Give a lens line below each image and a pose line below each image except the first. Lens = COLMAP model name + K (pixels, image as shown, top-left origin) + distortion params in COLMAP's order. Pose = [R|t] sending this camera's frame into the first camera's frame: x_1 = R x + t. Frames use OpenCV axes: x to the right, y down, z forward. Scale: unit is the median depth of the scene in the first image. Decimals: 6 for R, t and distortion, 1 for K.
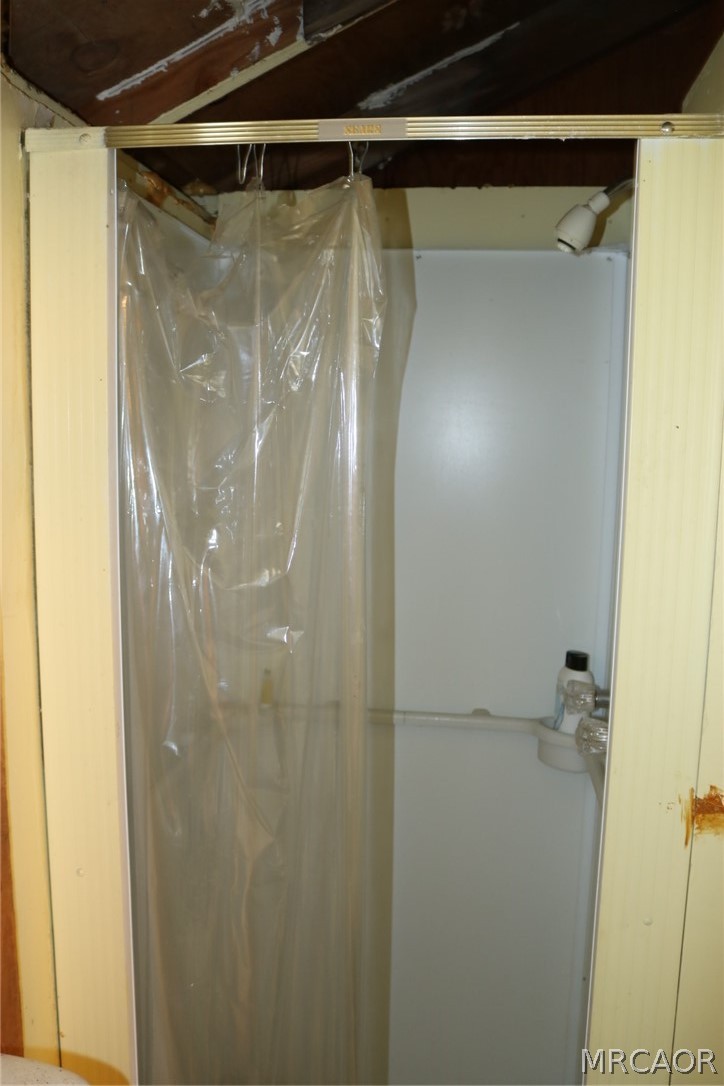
lens RADIAL K [[954.6, 0, 362.0], [0, 954.6, 553.2], [0, 0, 1]] dist [-0.145661, 0.117160]
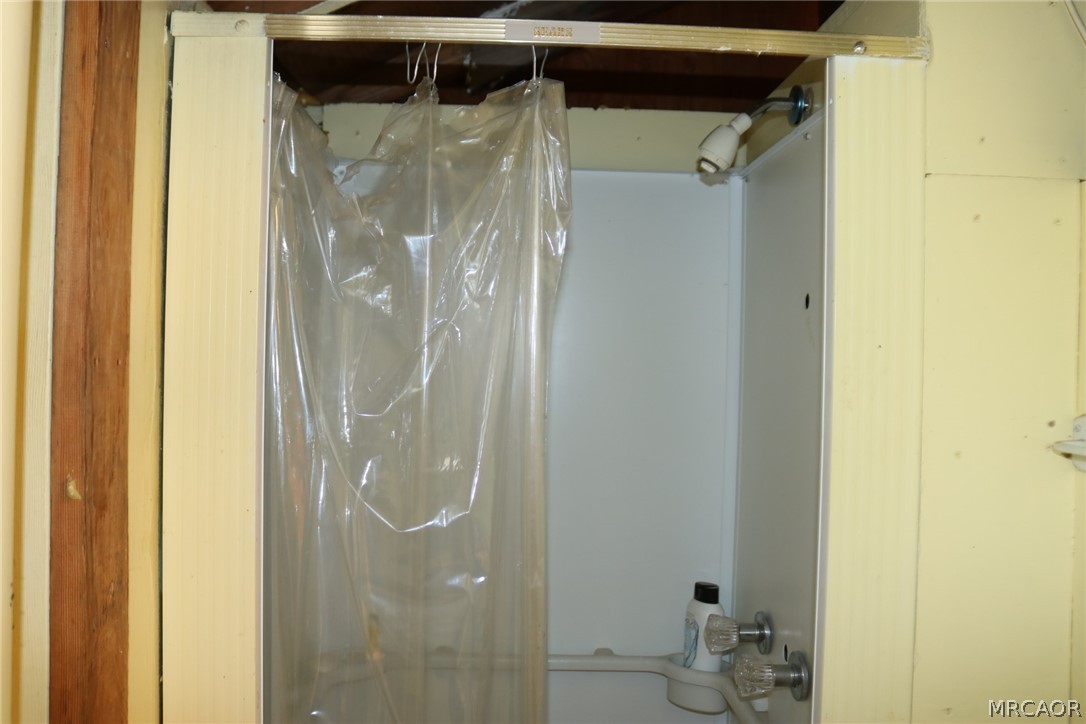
lens RADIAL K [[954.6, 0, 541.6], [0, 954.6, 355.8], [0, 0, 1]] dist [-0.145661, 0.117160]
pose [[0.986277, 0.001703, 0.165090, -0.155055], [0.019779, 0.991526, -0.128393, -0.007548], [-0.163910, 0.129896, 0.977886, 0.105927]]
